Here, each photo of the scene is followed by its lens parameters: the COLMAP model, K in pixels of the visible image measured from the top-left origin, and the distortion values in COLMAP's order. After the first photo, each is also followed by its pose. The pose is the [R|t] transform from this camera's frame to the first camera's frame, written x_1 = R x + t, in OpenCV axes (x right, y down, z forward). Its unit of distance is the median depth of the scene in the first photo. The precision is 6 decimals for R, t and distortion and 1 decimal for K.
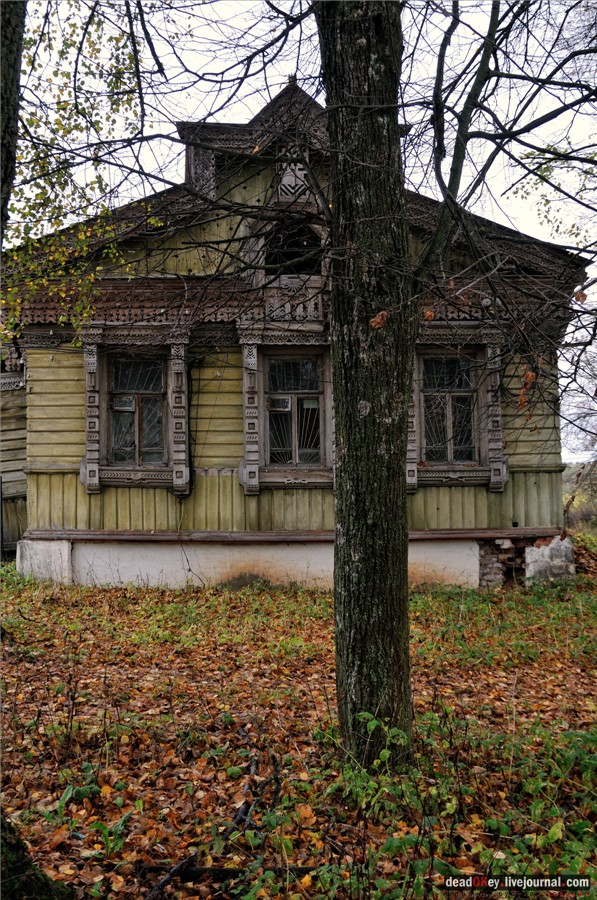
lens RADIAL K [[1068.4, 0, 298.6], [0, 1068.4, 448.4], [0, 0, 1]] dist [-0.009296, 0.000000]
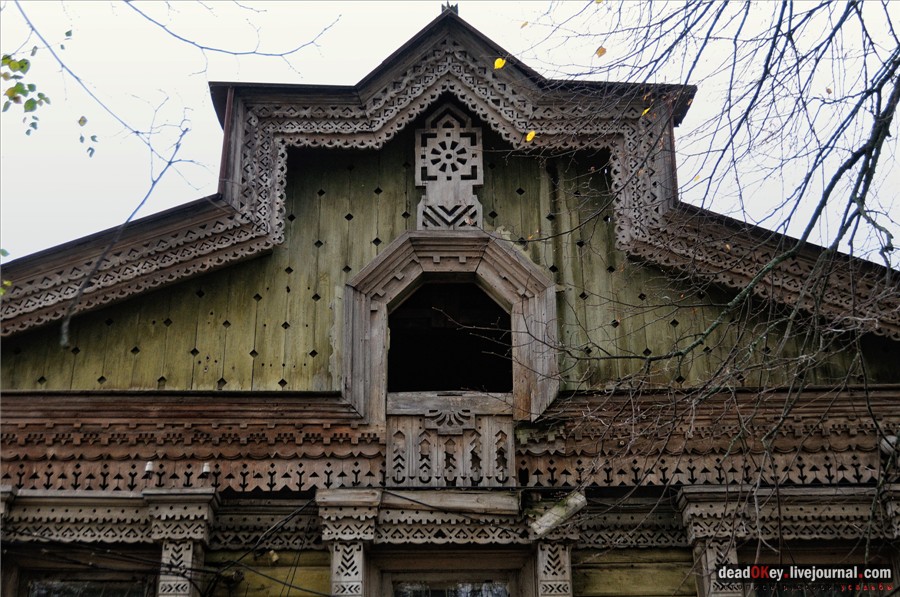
lens RADIAL K [[1323.3, 0, 458.4], [0, 1323.3, 299.5], [0, 0, 1]] dist [-0.047054, 0.000000]
pose [[0.999901, -0.004889, -0.013226, 0.006113], [-0.000054, 0.936623, -0.350340, -0.003470], [0.014101, 0.350306, 0.936529, 0.471229]]
